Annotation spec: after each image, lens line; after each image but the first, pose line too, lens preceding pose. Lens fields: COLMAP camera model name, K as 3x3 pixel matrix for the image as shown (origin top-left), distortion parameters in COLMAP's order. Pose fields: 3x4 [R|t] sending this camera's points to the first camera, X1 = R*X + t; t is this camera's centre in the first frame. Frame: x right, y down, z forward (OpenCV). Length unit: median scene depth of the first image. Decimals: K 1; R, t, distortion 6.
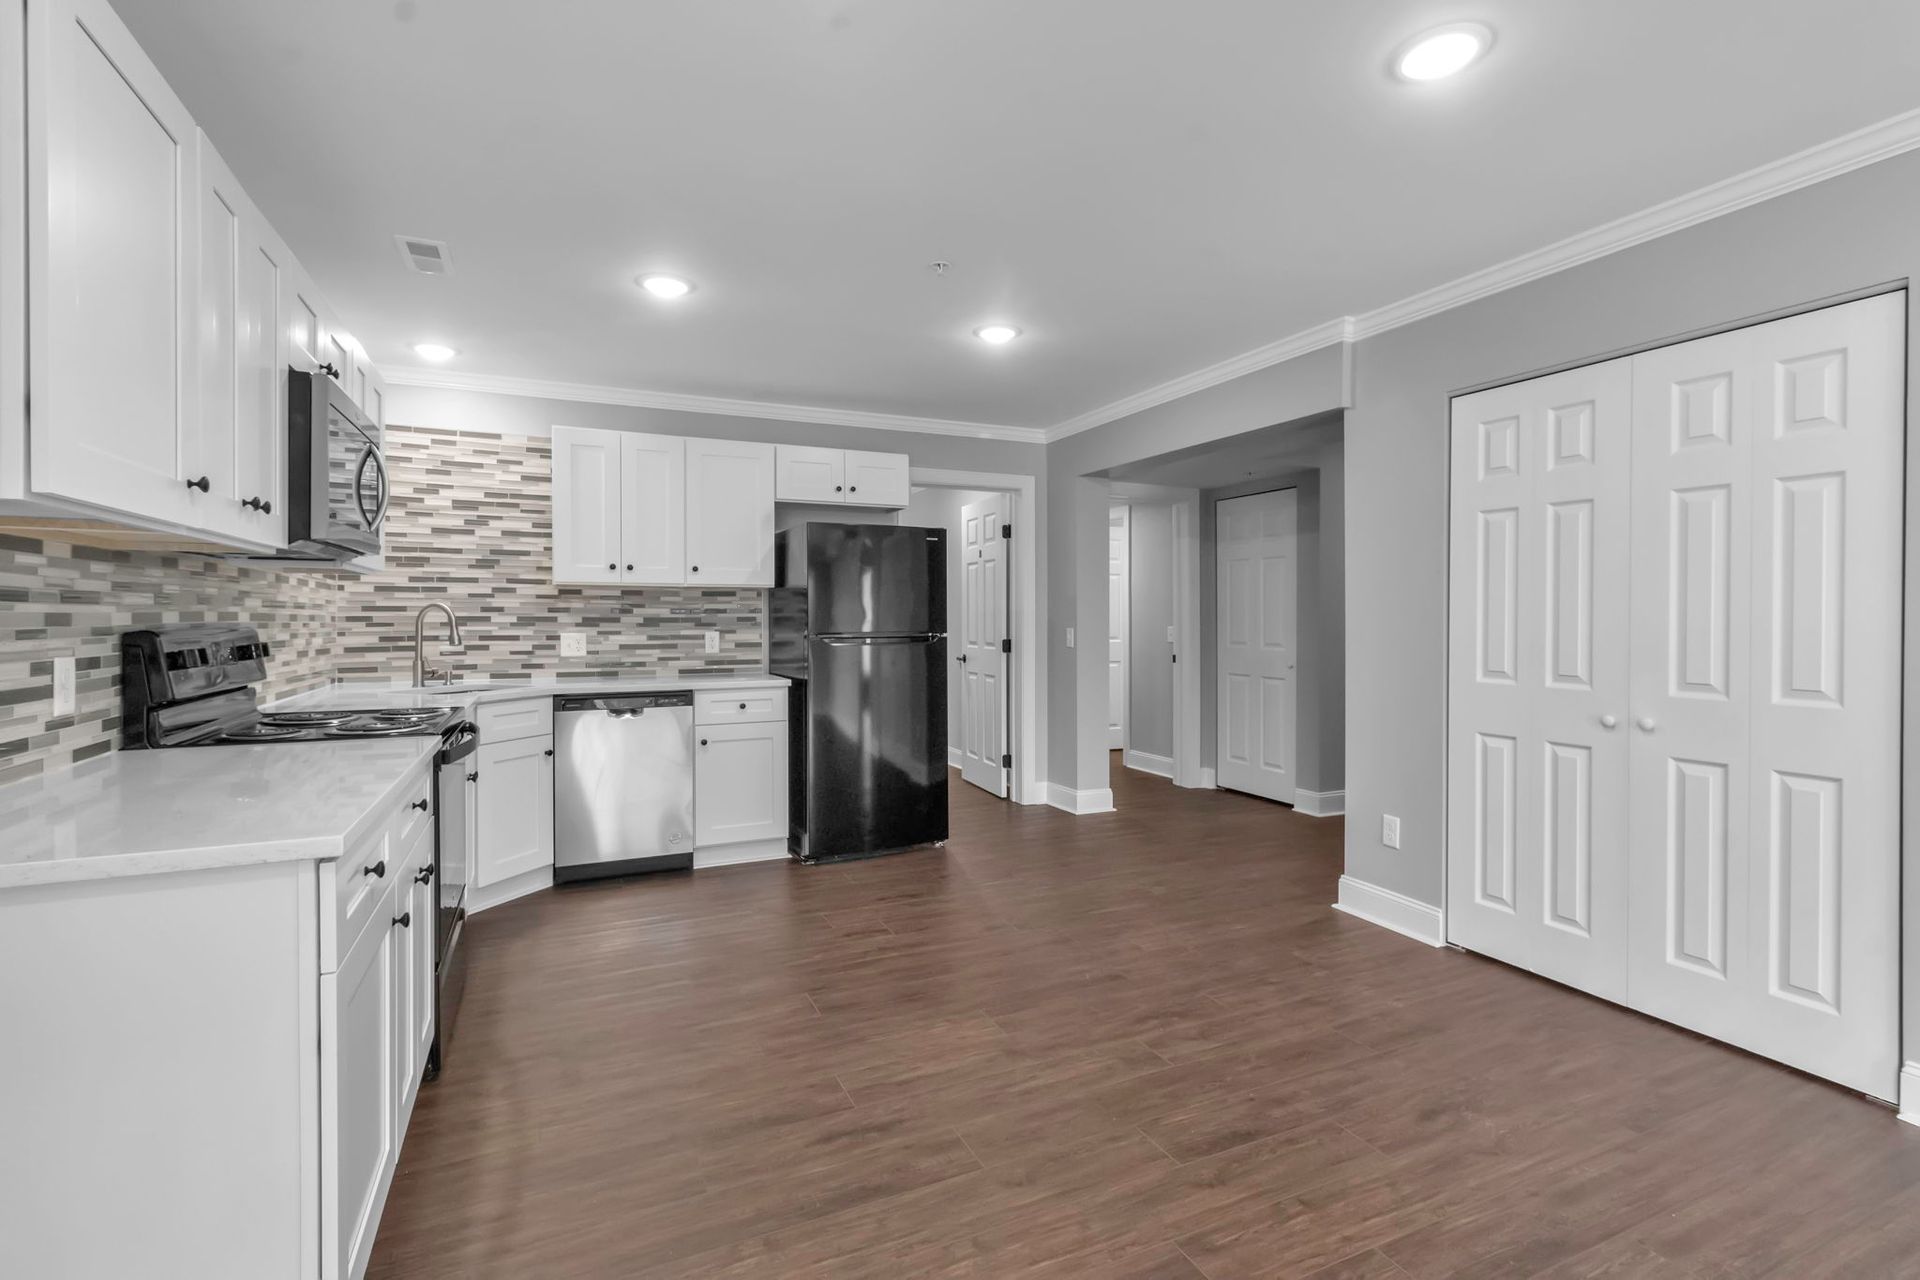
lens RADIAL K [[888.0, 0, 968.9], [0, 888.0, 619.5], [0, 0, 1]] dist [0.002320, 0.000584]
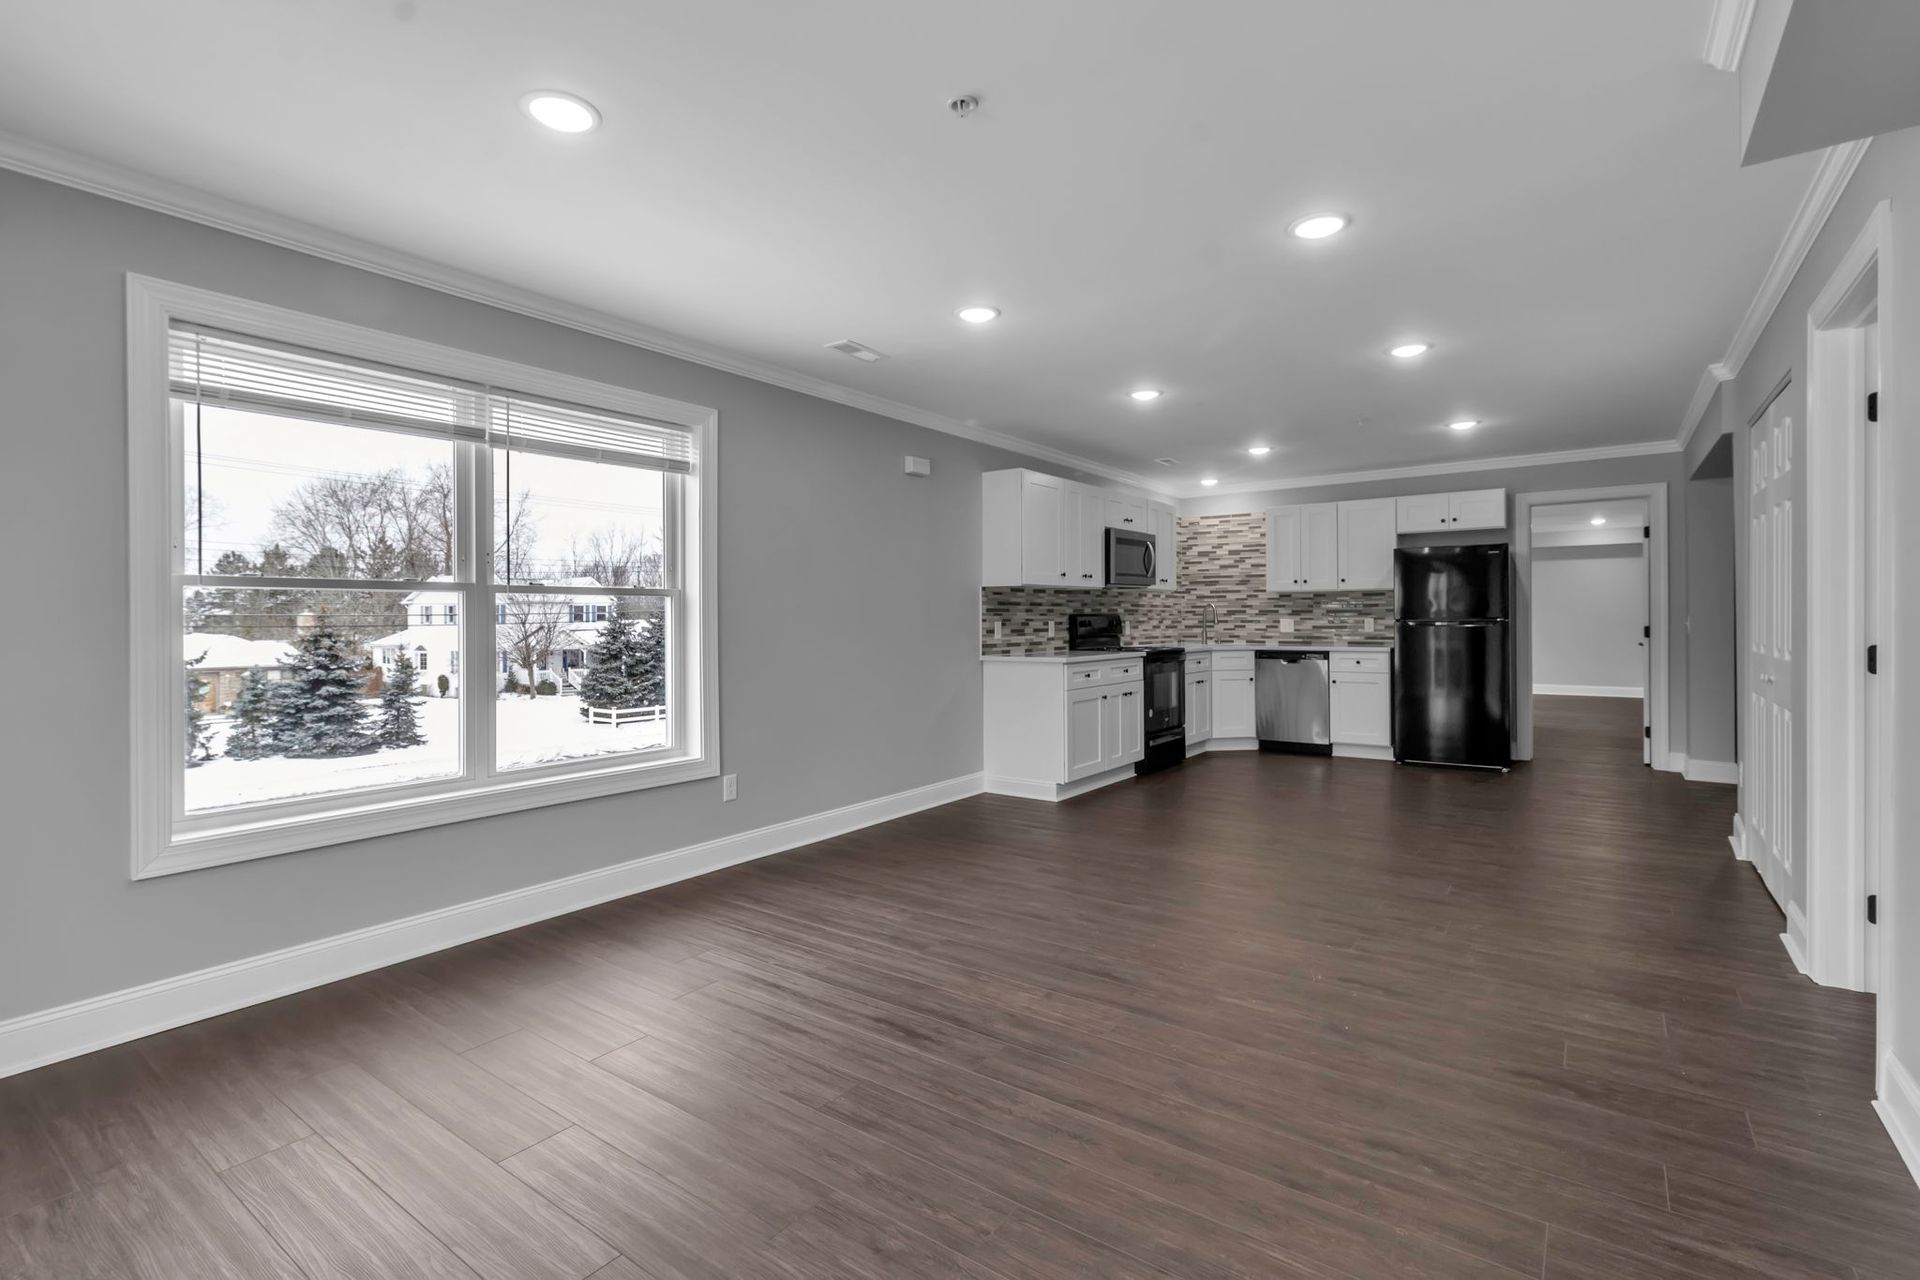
lens RADIAL K [[888.0, 0, 968.9], [0, 888.0, 619.5], [0, 0, 1]] dist [0.002320, 0.000584]
pose [[0.492828, -0.002184, -0.870124, 0.822735], [0.003650, 0.999993, -0.000443, 0.015266], [0.870119, -0.002958, 0.492833, -0.450479]]
